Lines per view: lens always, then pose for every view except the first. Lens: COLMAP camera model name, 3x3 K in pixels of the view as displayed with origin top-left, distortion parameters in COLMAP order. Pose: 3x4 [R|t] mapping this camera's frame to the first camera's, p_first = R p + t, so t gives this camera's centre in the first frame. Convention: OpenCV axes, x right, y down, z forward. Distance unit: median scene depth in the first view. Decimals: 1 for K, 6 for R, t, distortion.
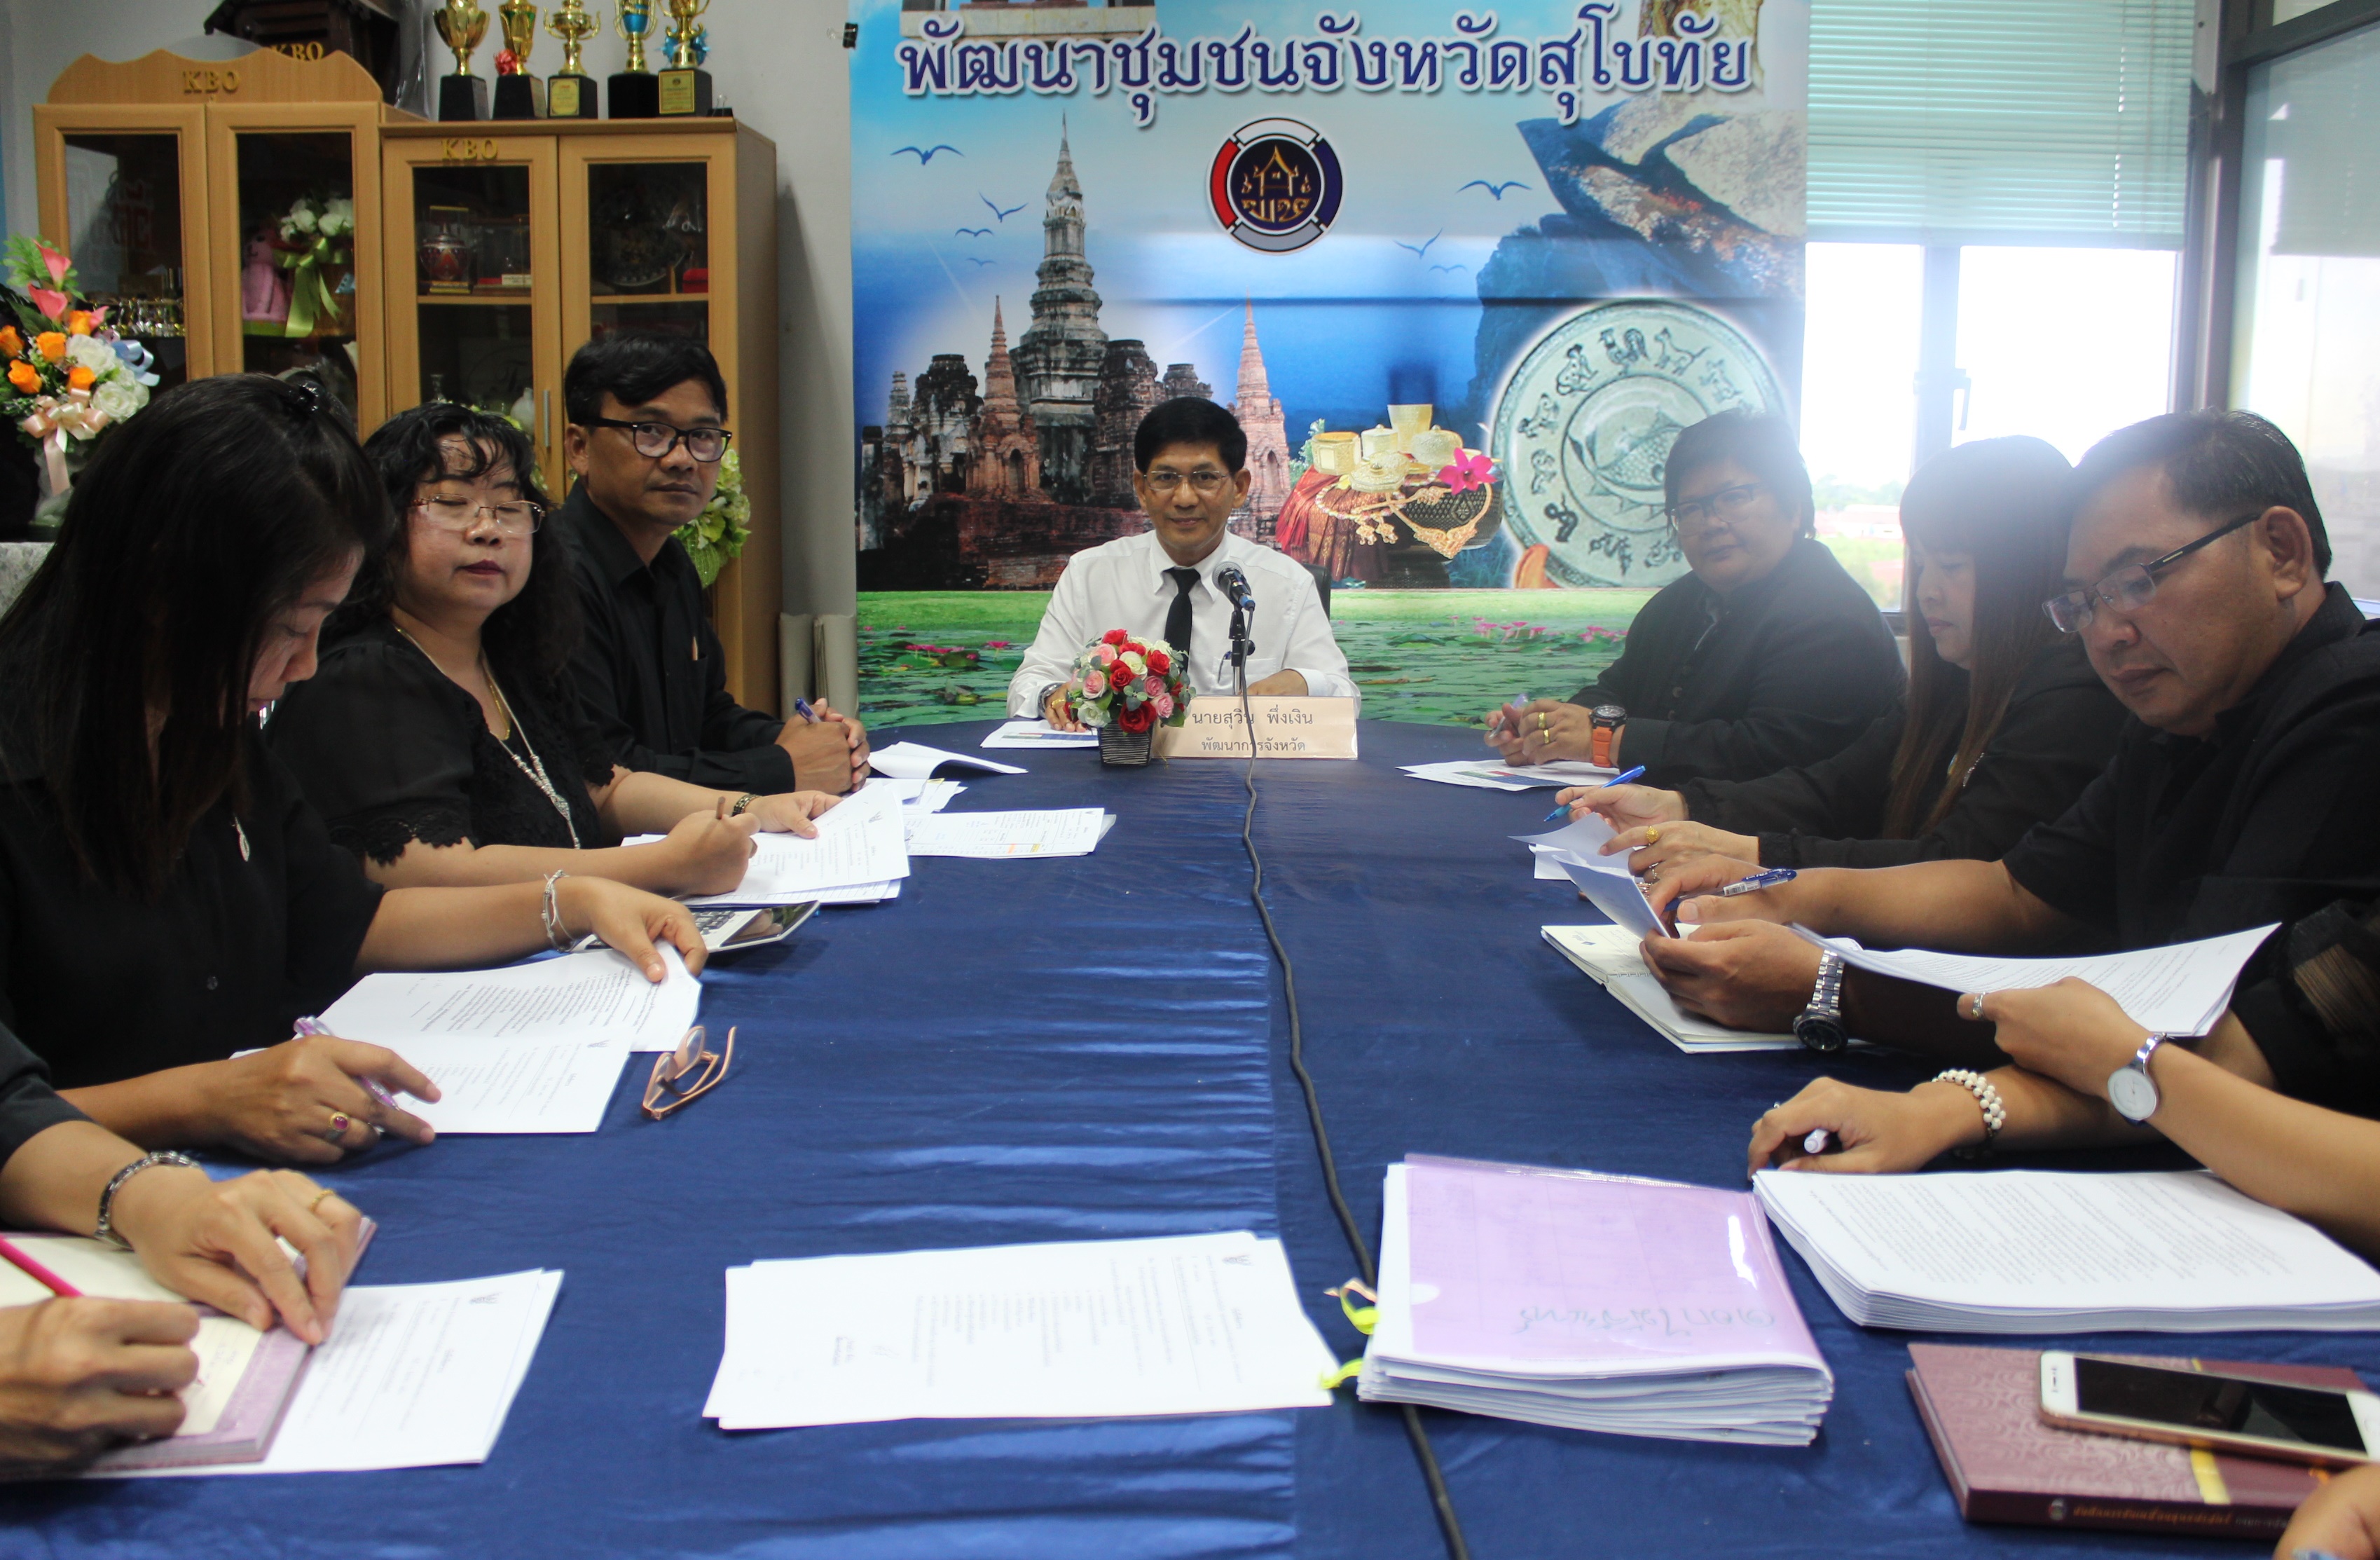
lens RADIAL K [[2181.6, 0, 1118.9], [0, 2181.6, 739.8], [0, 0, 1]] dist [0.004933, 0.000000]
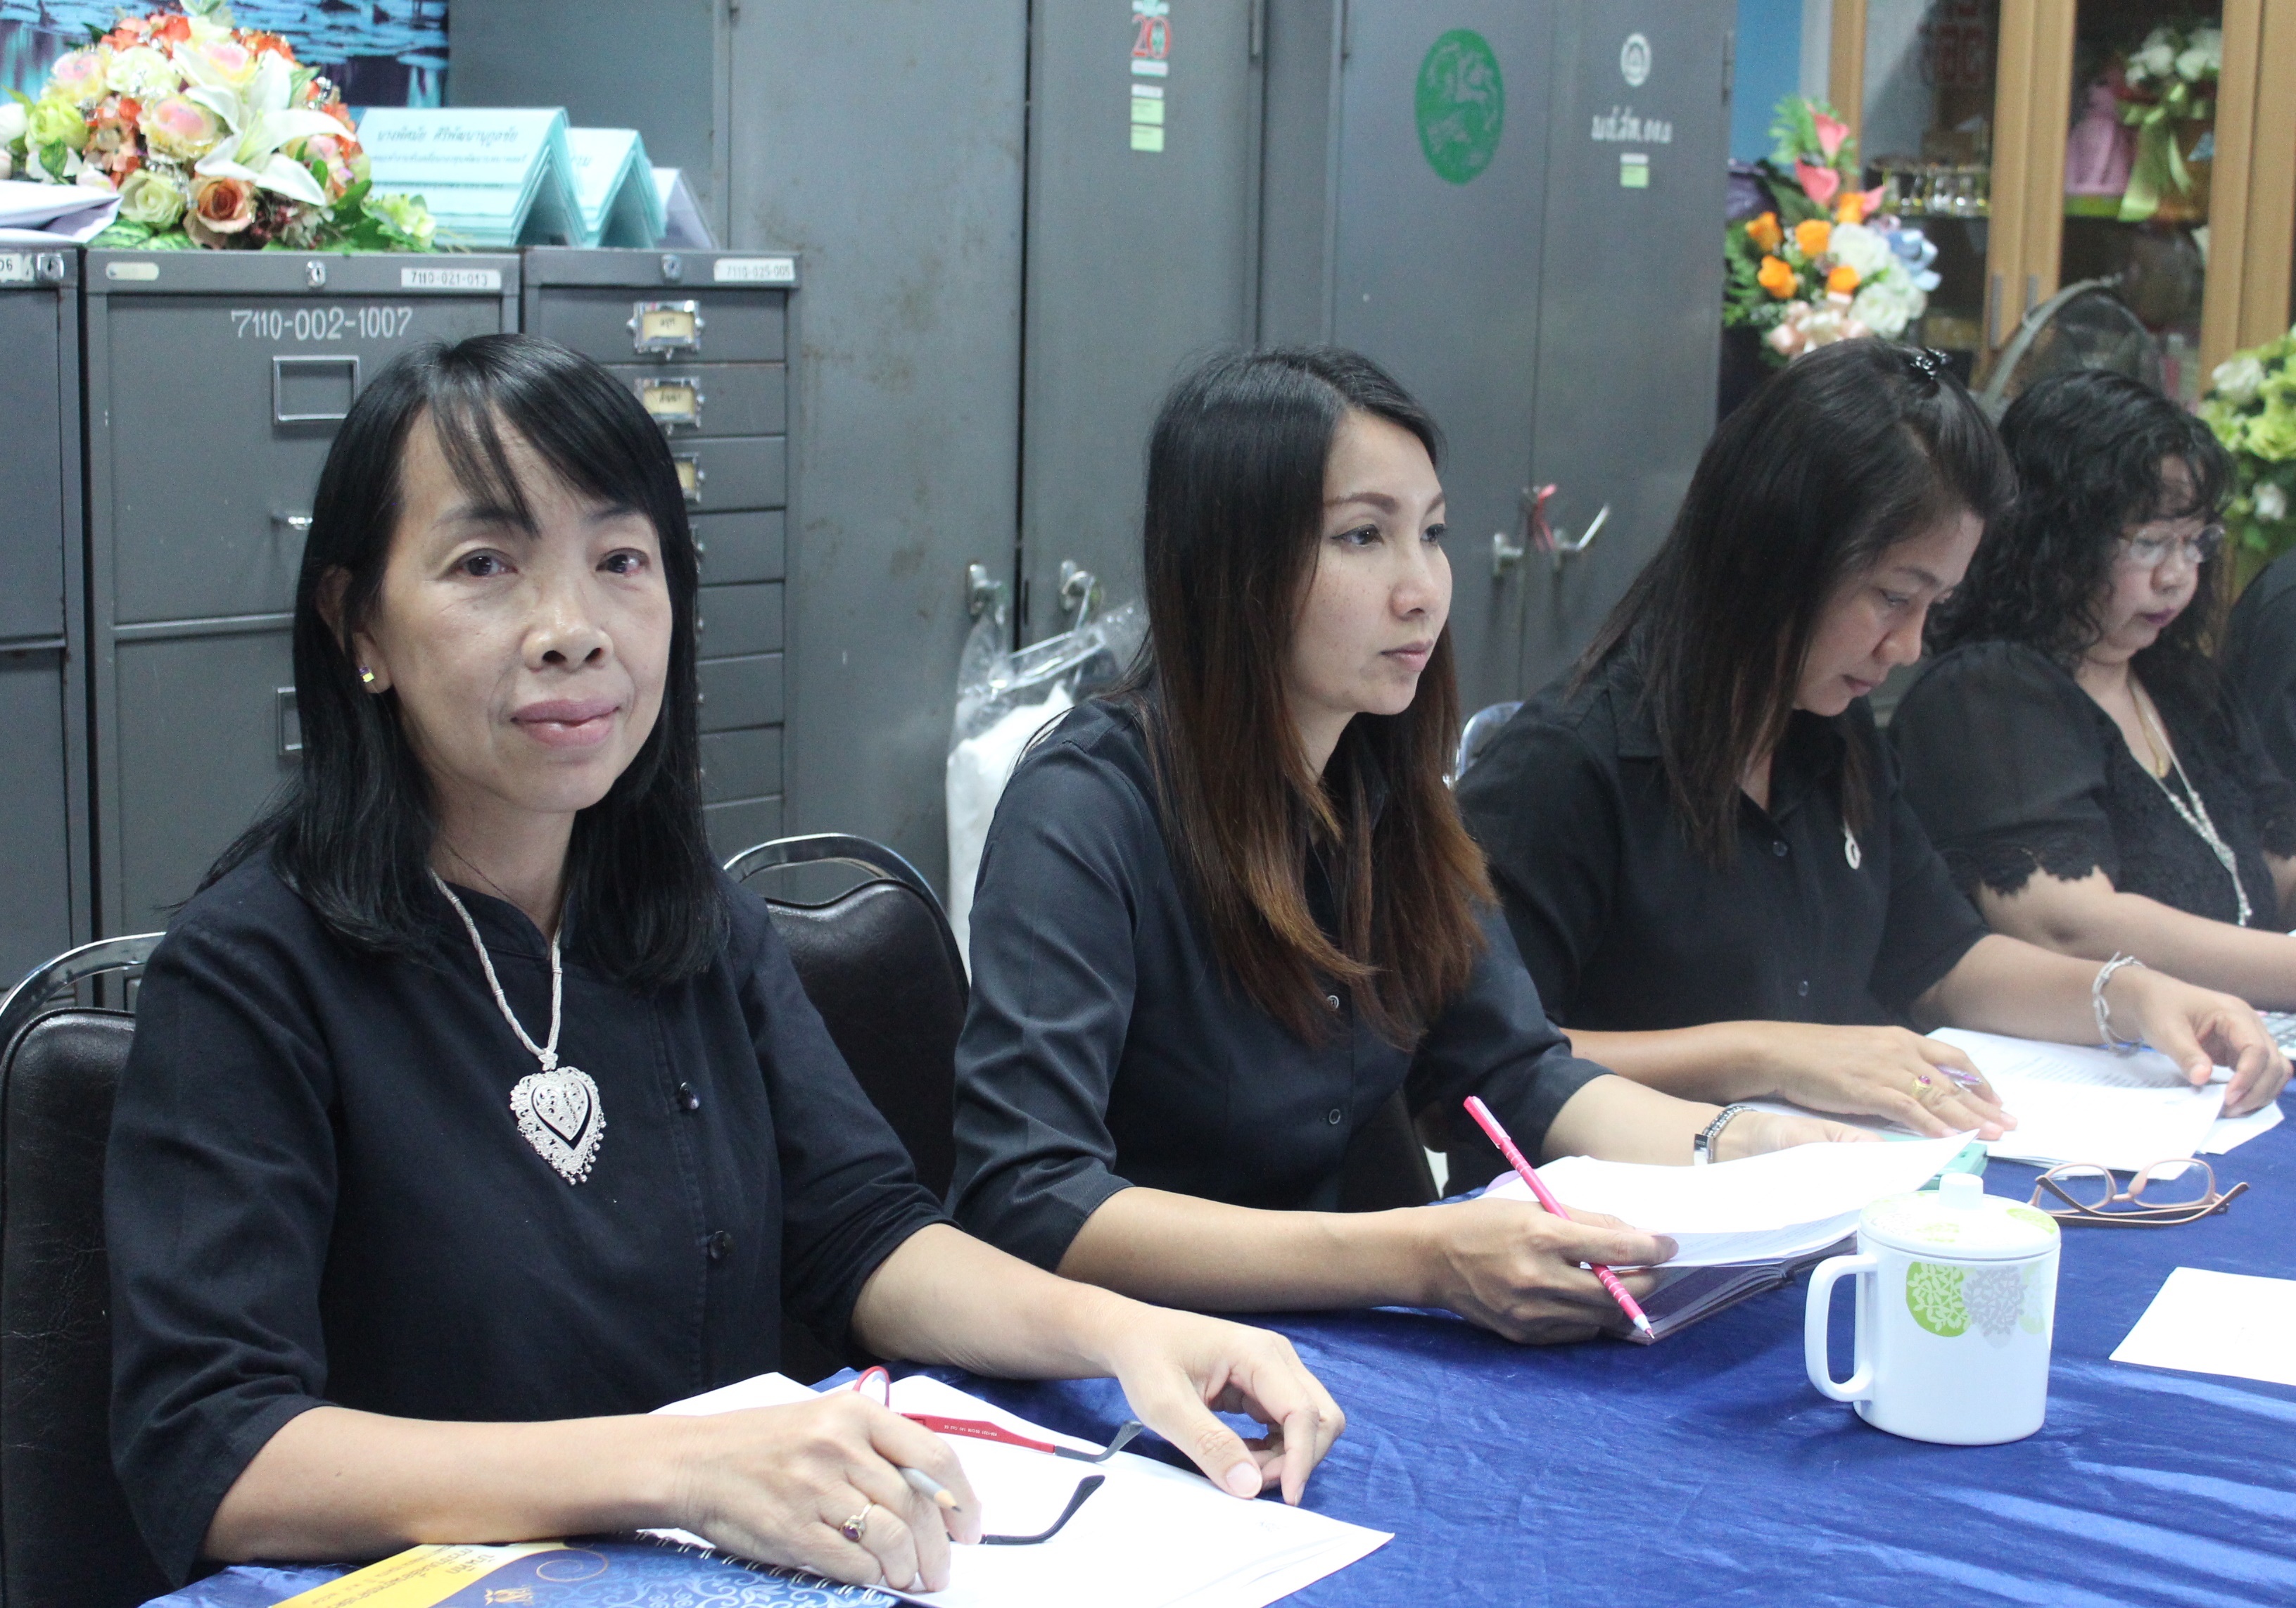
lens RADIAL K [[3721.2, 0, 1149.3], [0, 3721.2, 797.3], [0, 0, 1]] dist [-0.023775, 0.000000]
pose [[0.794523, 0.101882, -0.598626, 0.140488], [-0.105563, 0.993988, 0.029061, 0.005666], [0.597988, 0.040103, 0.800501, -0.201609]]
